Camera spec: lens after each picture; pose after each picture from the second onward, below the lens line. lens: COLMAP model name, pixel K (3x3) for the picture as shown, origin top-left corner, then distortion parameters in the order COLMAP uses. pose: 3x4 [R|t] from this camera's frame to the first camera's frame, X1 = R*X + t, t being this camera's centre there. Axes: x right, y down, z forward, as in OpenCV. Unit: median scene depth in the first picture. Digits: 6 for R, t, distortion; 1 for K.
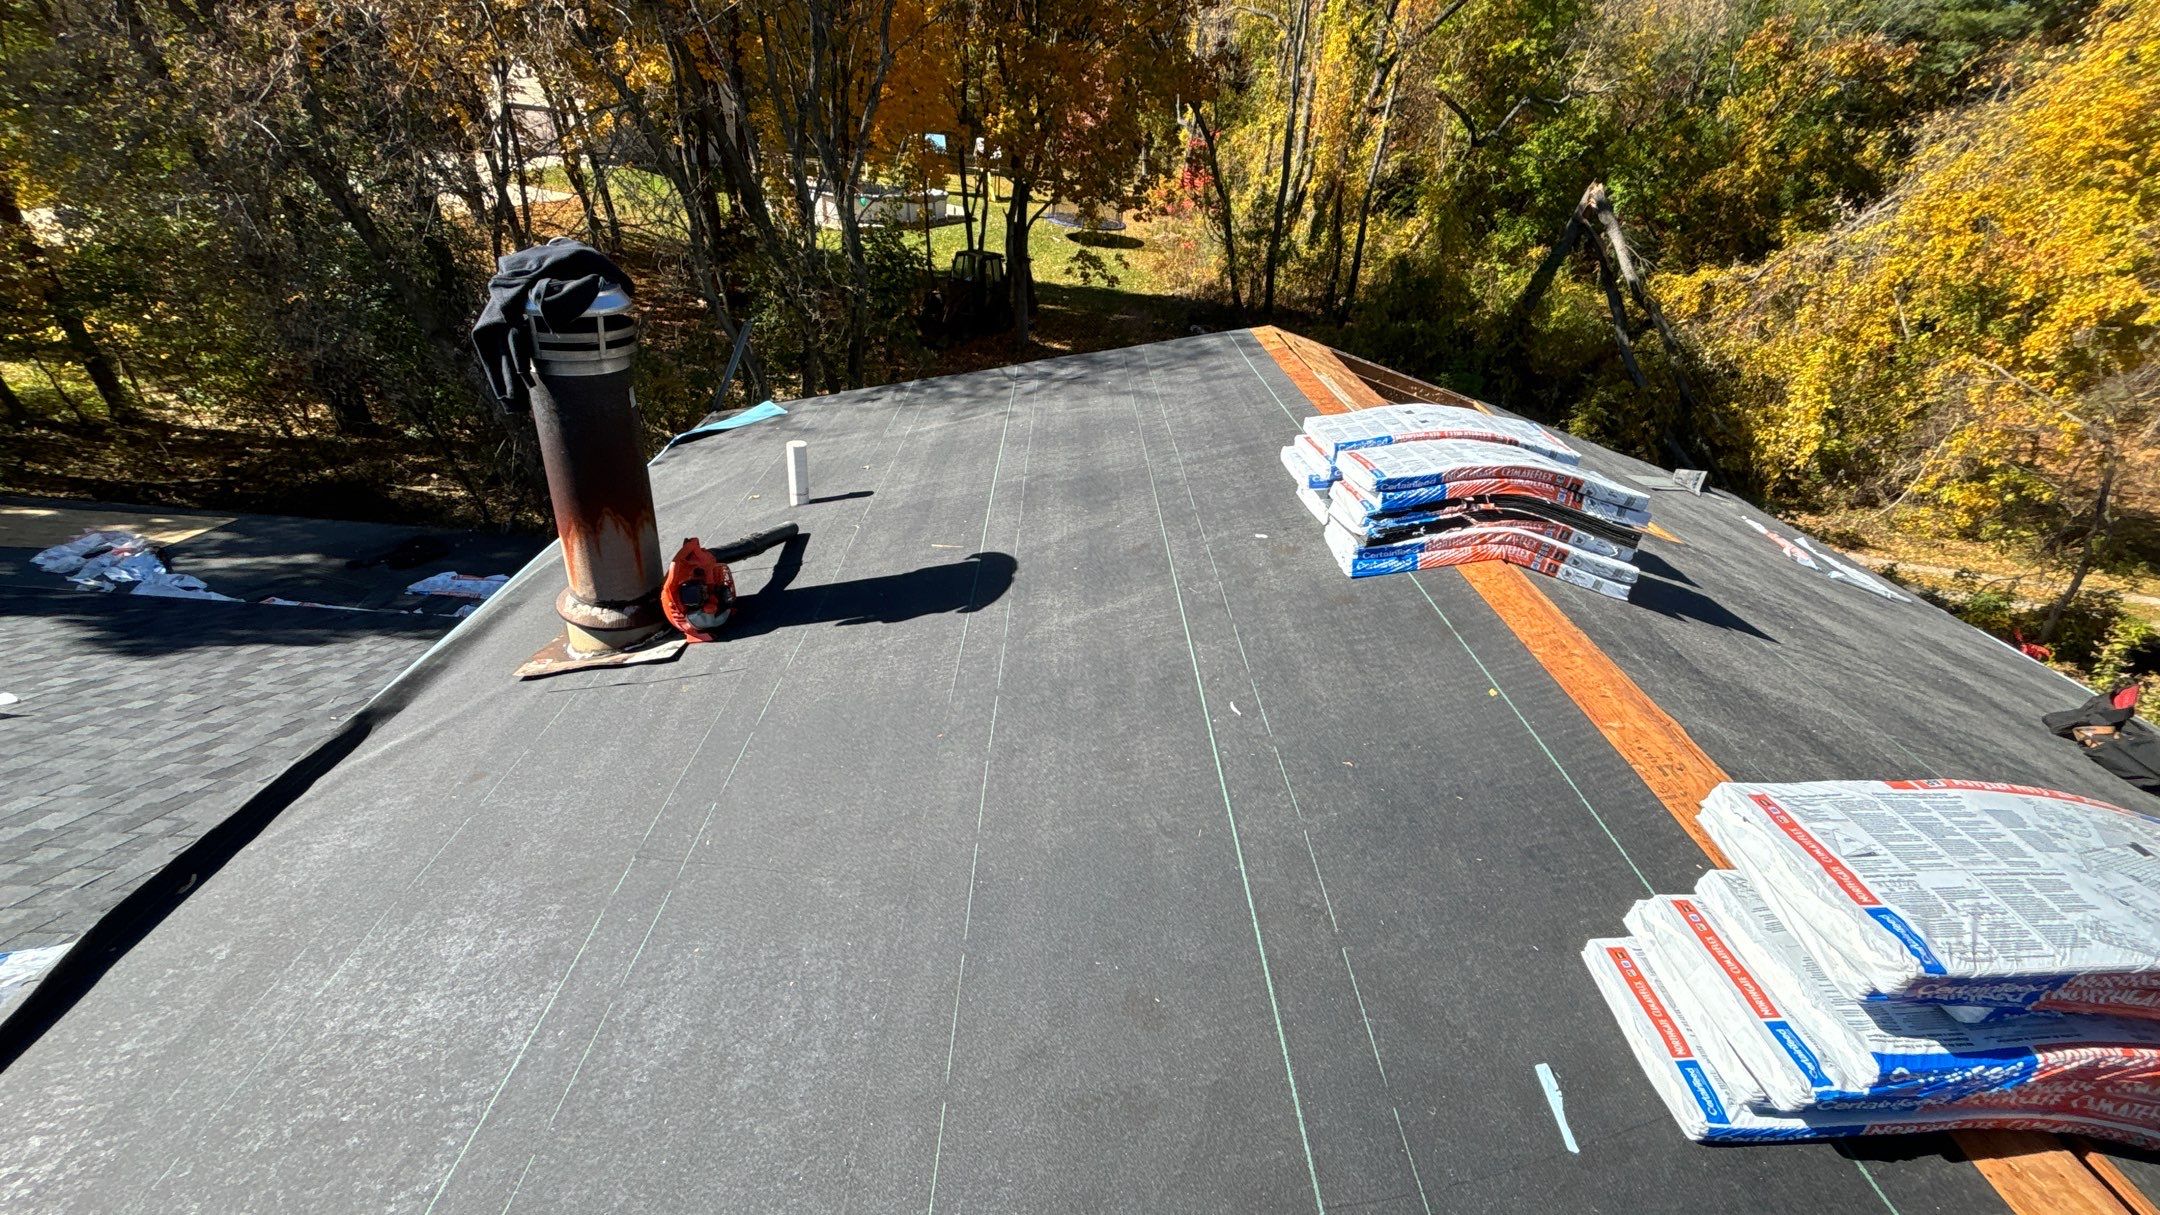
lens RADIAL K [[871.8, 0, 1063.8], [0, 871.8, 603.4], [0, 0, 1]] dist [-0.002574, -0.000676]
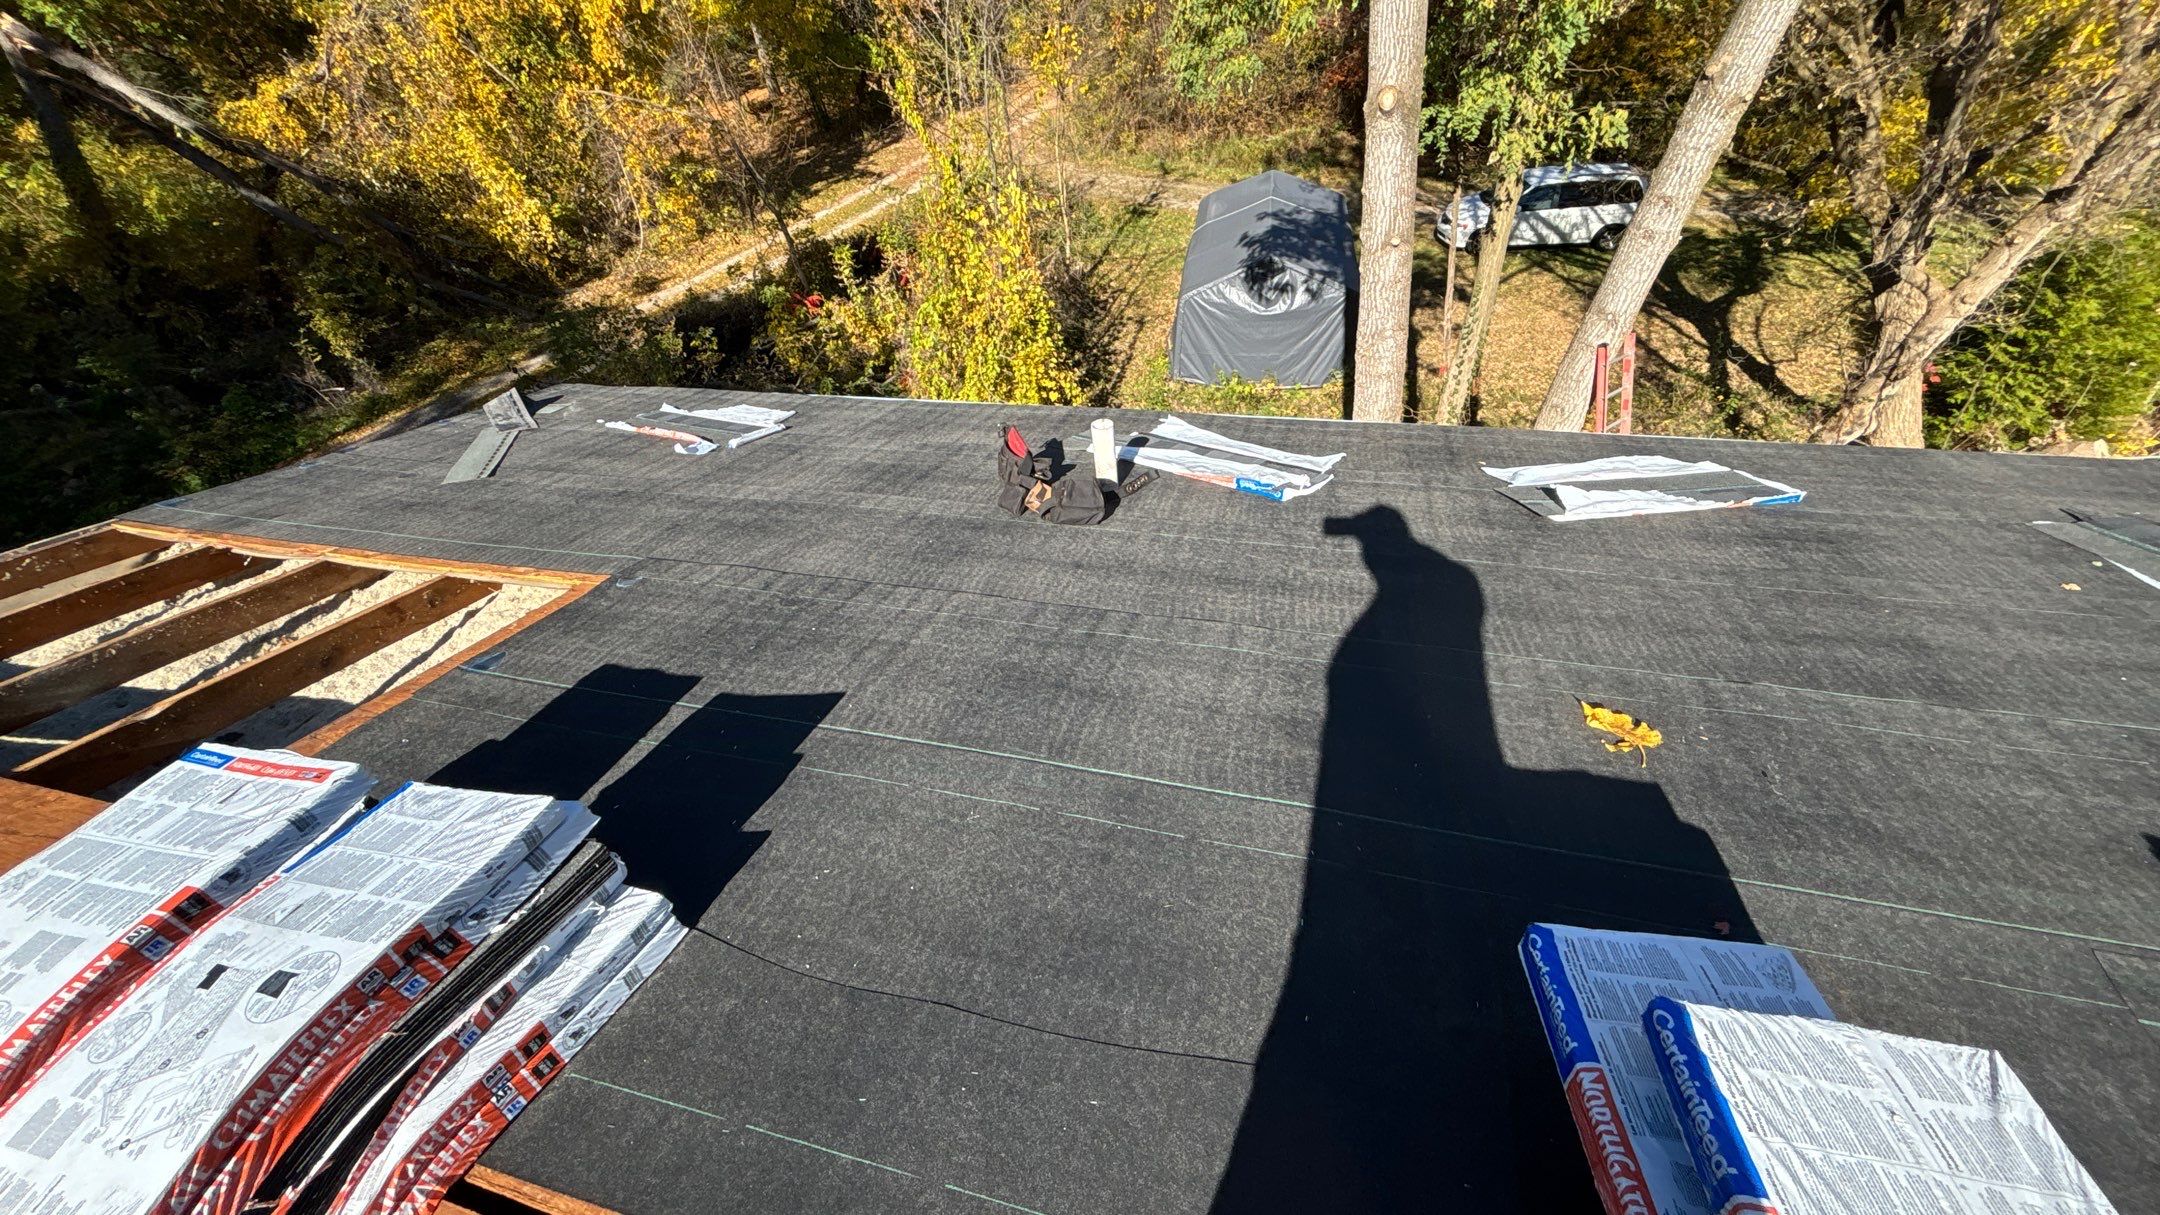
lens RADIAL K [[853.9, 0, 1084.9], [0, 853.9, 602.2], [0, 0, 1]] dist [0.002156, -0.000348]
pose [[0.254561, -0.713816, 0.652430, 0.069387], [0.562957, 0.657940, 0.500194, -0.035455], [-0.786307, 0.239960, 0.569334, 0.063449]]
